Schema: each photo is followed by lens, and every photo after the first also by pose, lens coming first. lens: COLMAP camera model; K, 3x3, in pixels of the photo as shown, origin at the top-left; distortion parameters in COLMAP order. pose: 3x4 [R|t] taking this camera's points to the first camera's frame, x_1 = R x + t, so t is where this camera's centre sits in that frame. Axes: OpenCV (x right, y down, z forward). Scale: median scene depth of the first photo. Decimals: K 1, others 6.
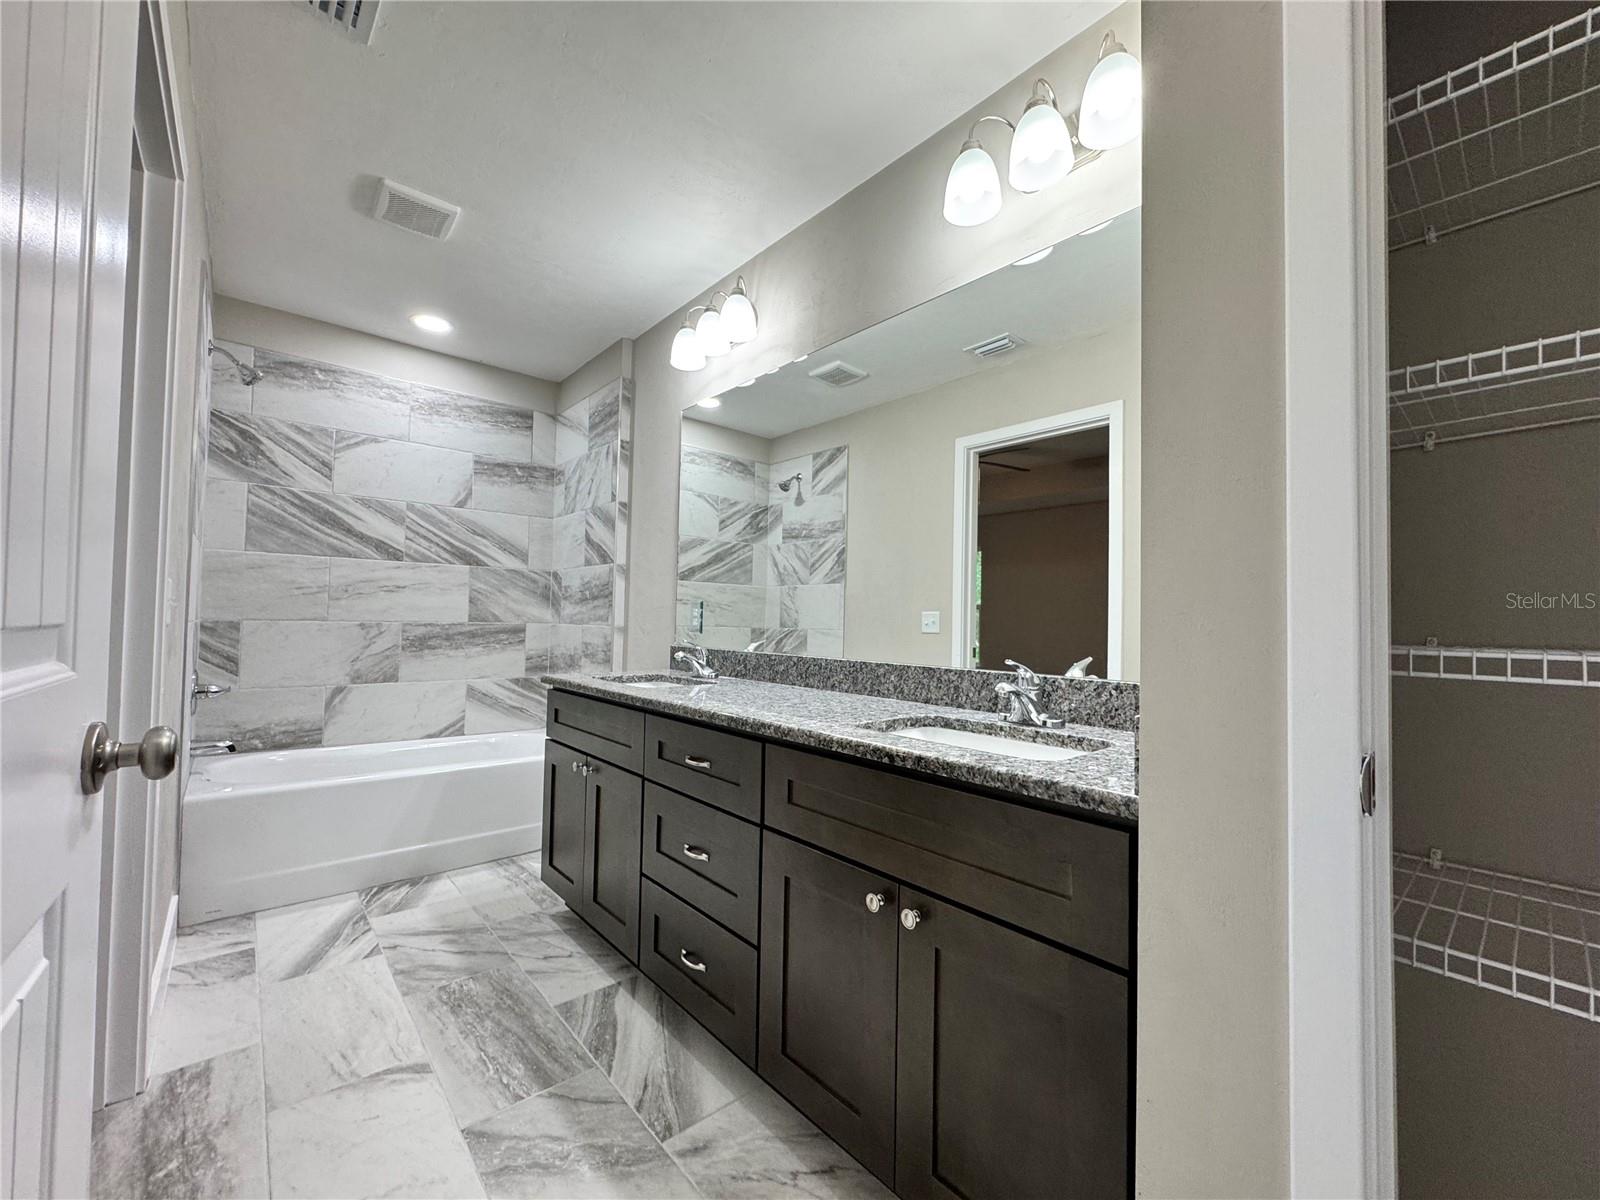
lens RADIAL K [[648.3, 0, 800.0], [0, 648.3, 600.0], [0, 0, 1]] dist [-0.000885, -0.000156]
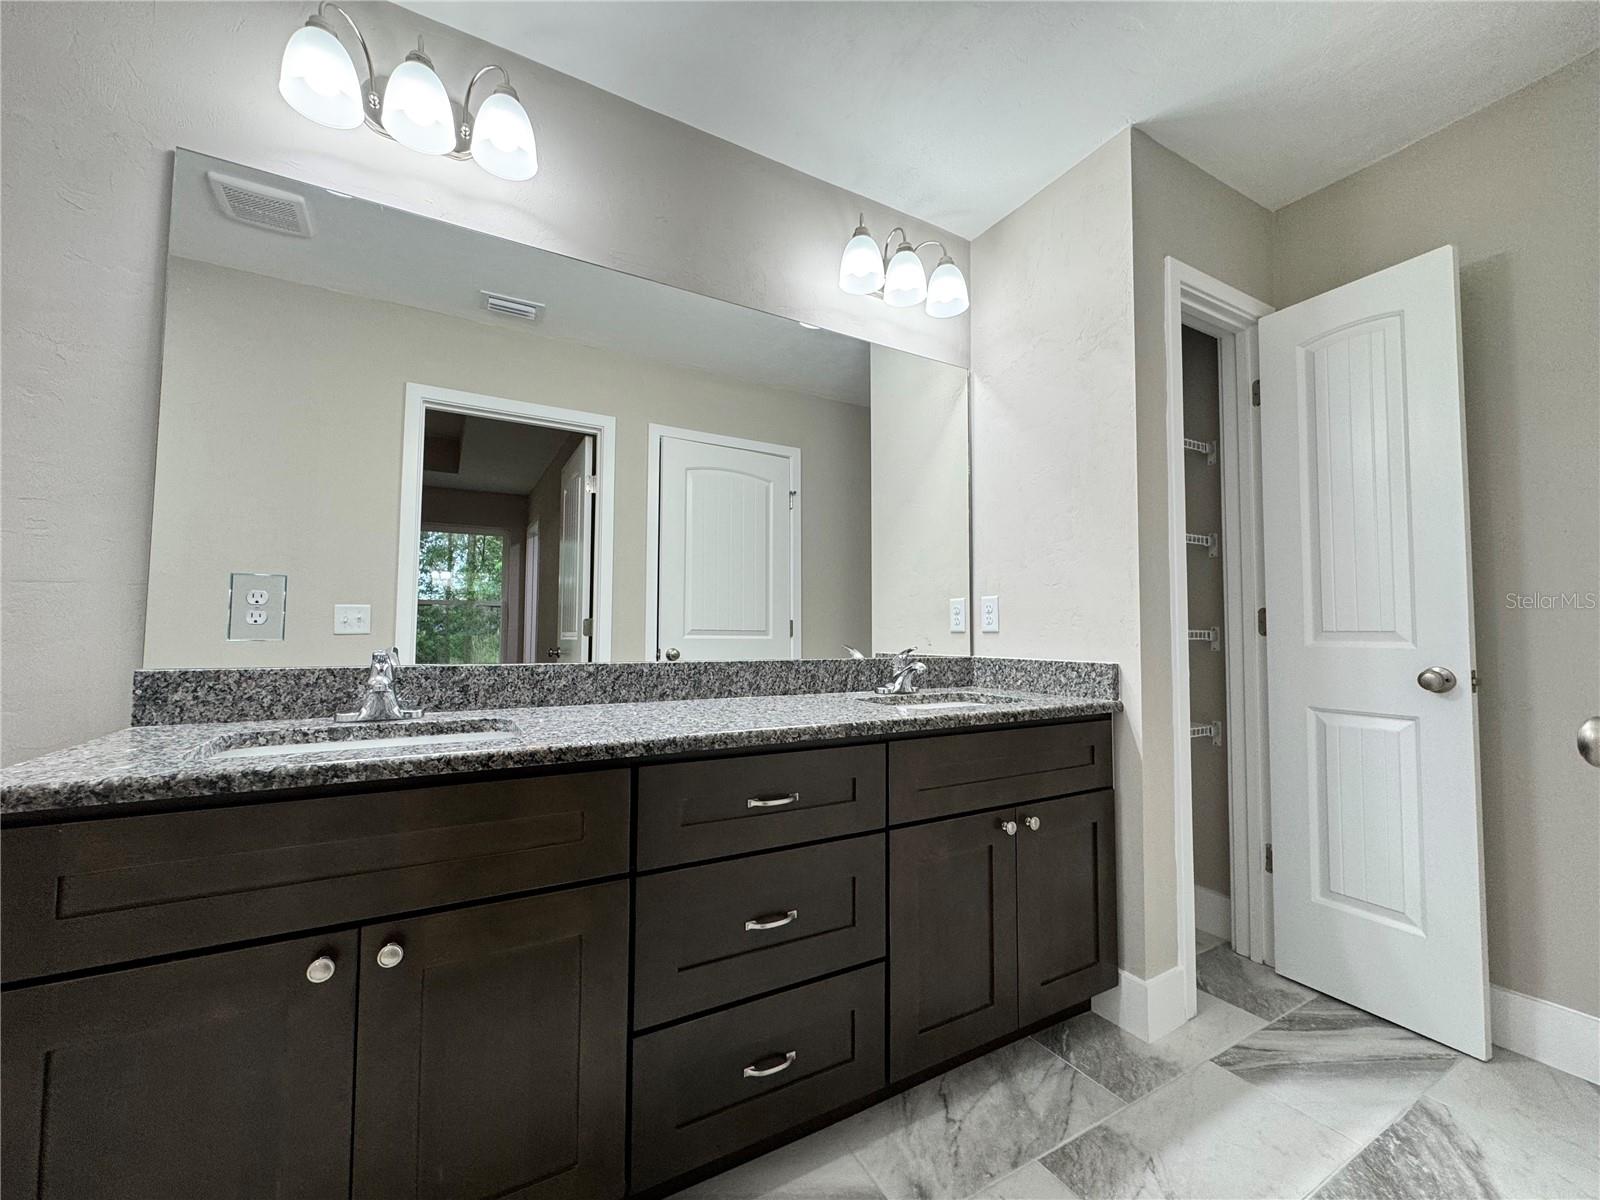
lens RADIAL K [[648.3, 0, 800.0], [0, 648.3, 600.0], [0, 0, 1]] dist [-0.000885, -0.000156]
pose [[0.198497, 0.030937, 0.979613, -0.872044], [-0.033441, 0.999134, -0.024778, 0.030255], [-0.979531, -0.027841, 0.199360, 0.789808]]
